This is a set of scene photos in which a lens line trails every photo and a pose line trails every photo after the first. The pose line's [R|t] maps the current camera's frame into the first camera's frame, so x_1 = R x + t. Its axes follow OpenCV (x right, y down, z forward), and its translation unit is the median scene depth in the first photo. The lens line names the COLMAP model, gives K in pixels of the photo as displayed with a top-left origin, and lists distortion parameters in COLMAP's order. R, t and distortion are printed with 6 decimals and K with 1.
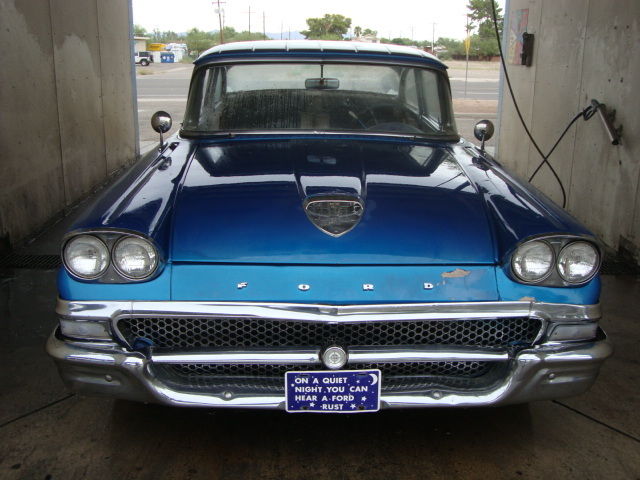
lens RADIAL K [[666.5, 0, 320.0], [0, 666.5, 240.0], [0, 0, 1]] dist [-0.183169, 0.228458]
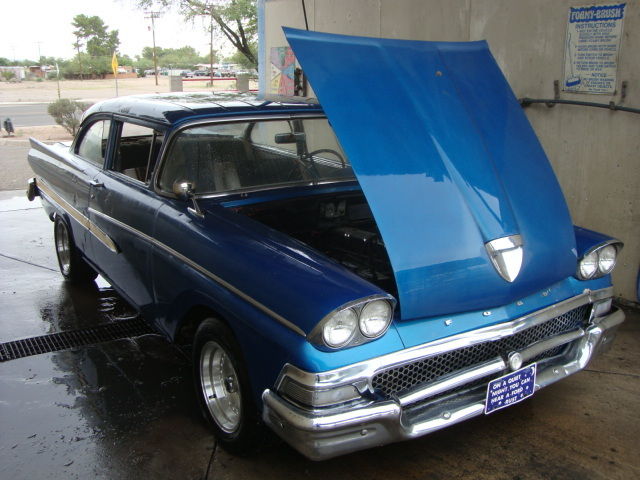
lens RADIAL K [[666.5, 0, 320.0], [0, 666.5, 240.0], [0, 0, 1]] dist [-0.183169, 0.228458]
pose [[0.847840, -0.140482, 0.511304, -0.906740], [0.152862, 0.988084, 0.018003, -0.137236], [-0.507740, 0.062895, 0.859211, 0.073401]]
